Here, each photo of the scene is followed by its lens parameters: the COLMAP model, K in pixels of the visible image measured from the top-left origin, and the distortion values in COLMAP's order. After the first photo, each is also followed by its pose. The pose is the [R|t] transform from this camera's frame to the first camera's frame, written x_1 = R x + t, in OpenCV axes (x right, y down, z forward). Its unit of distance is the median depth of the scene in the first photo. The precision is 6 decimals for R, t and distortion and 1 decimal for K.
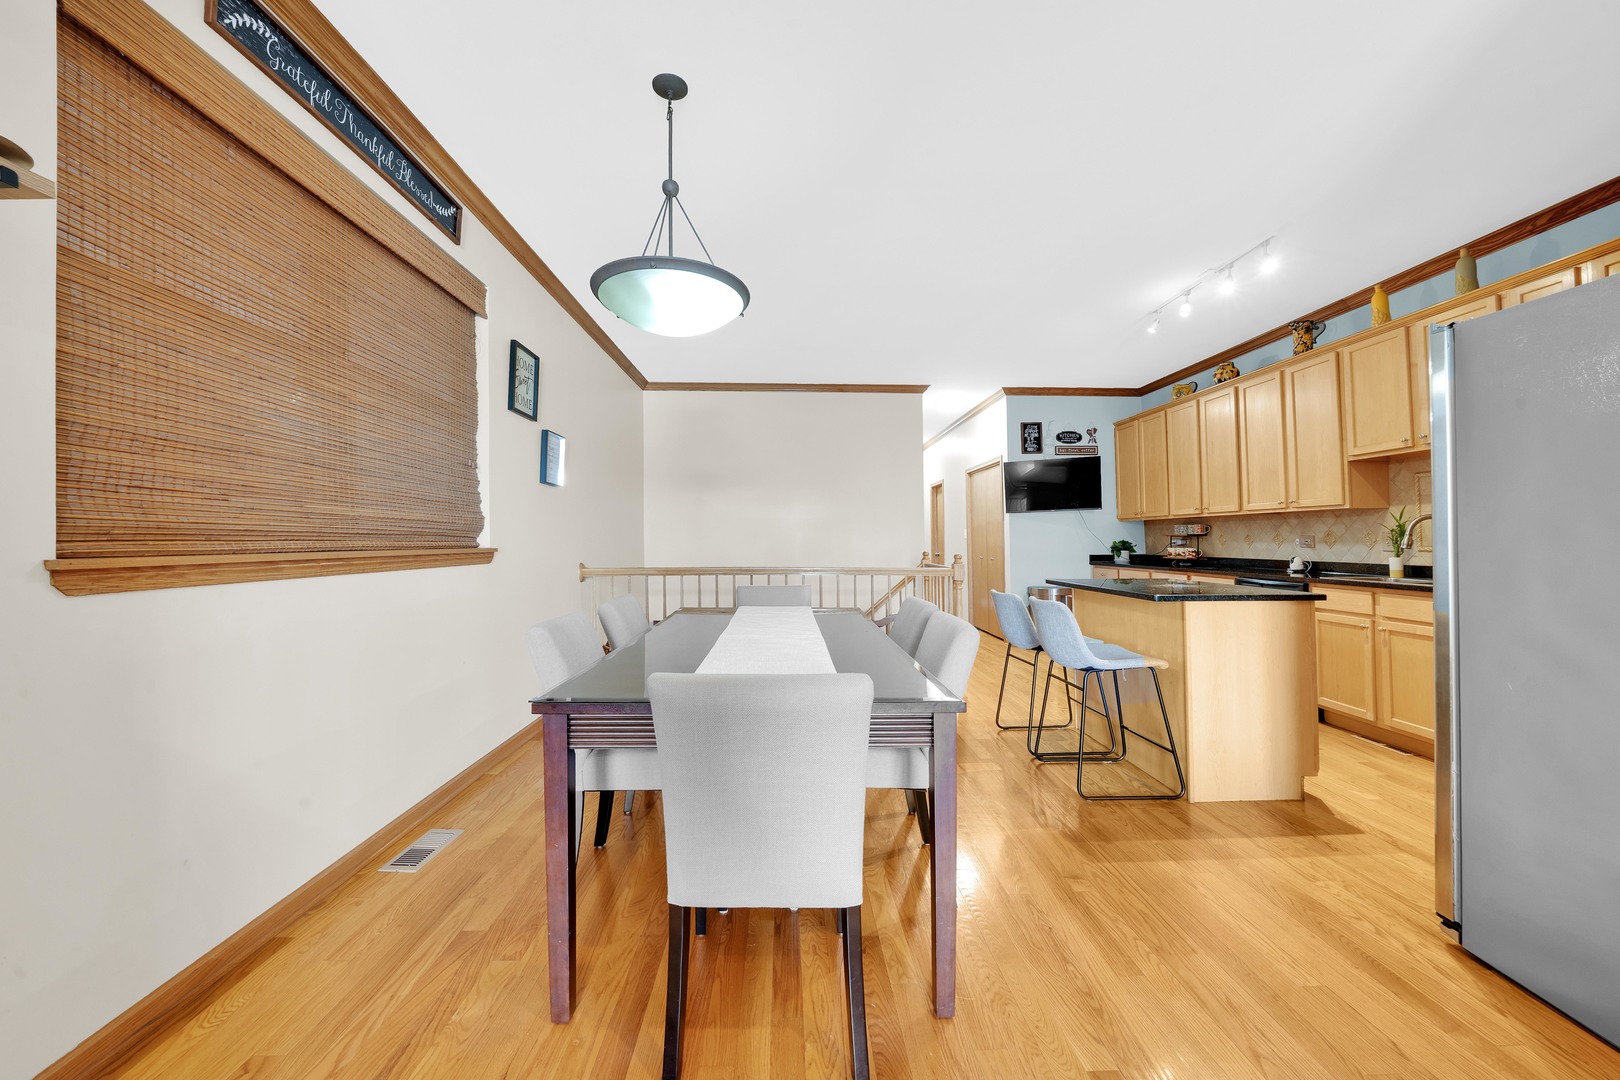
lens RADIAL K [[592.7, 0, 811.5], [0, 592.7, 525.3], [0, 0, 1]] dist [-0.021288, 0.000216]
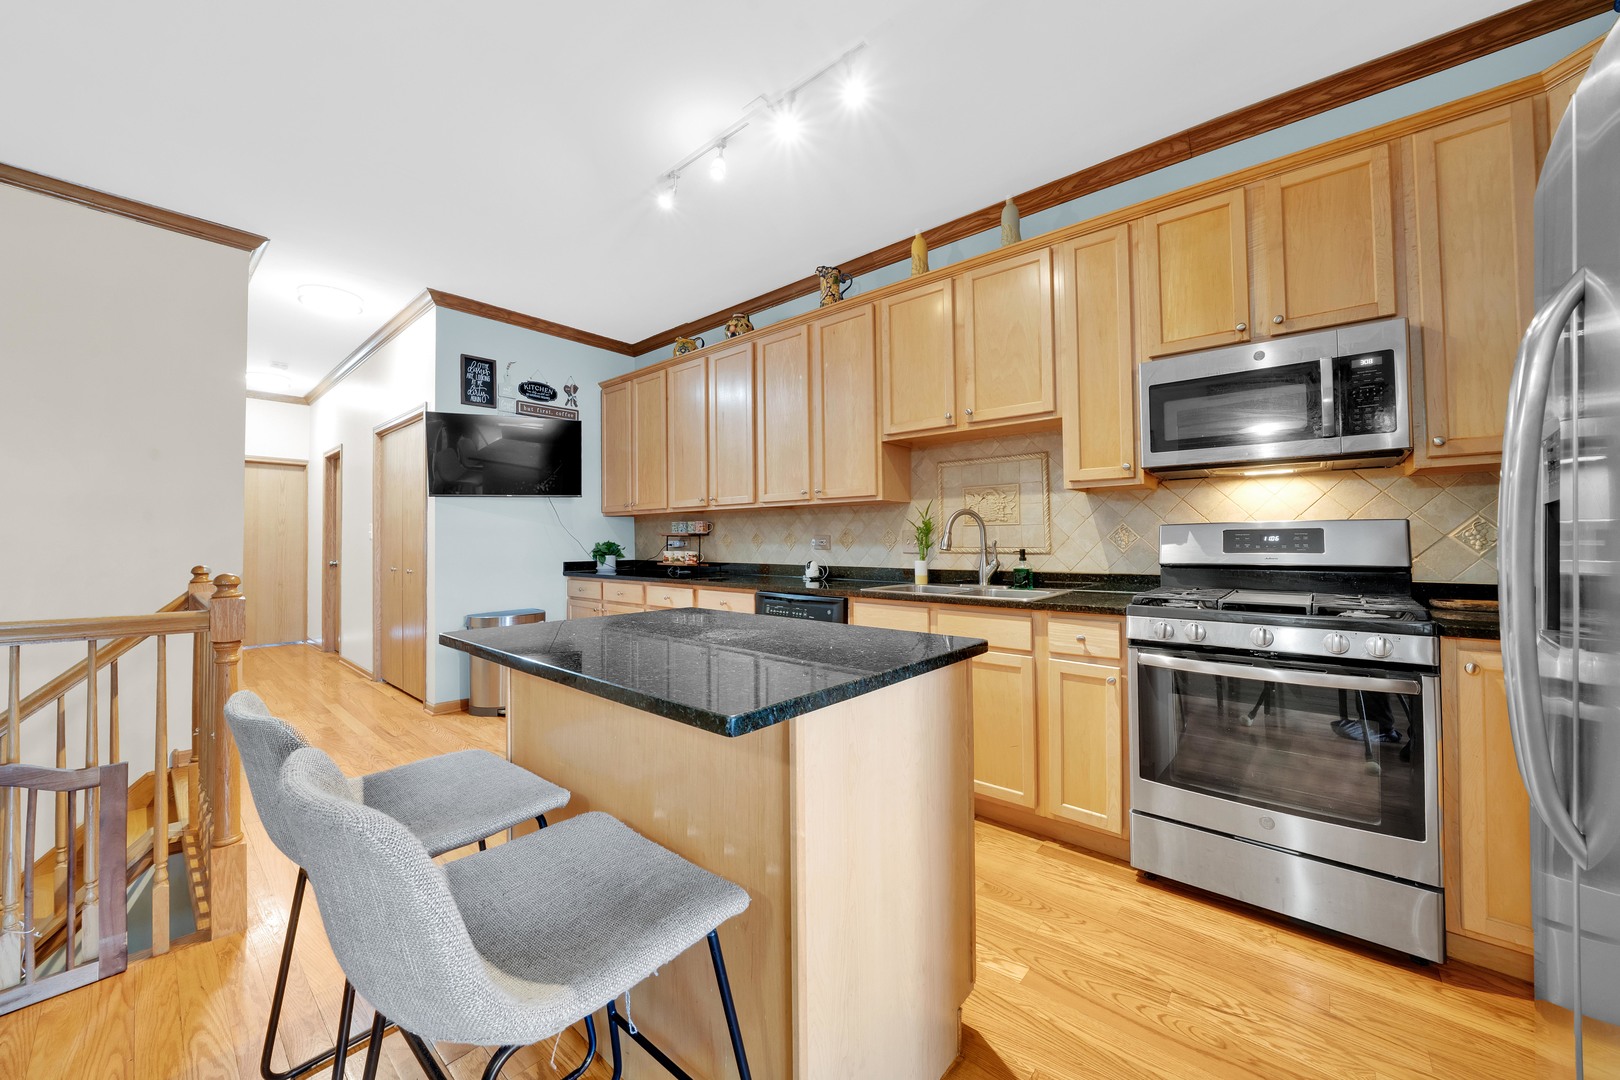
lens RADIAL K [[592.7, 0, 821.5], [0, 592.7, 529.3], [0, 0, 1]] dist [-0.021288, 0.000216]
pose [[0.669055, 0.017301, 0.743012, 0.185544], [-0.018625, 0.999805, -0.006509, 0.012233], [-0.742980, -0.009484, 0.669247, 0.362803]]
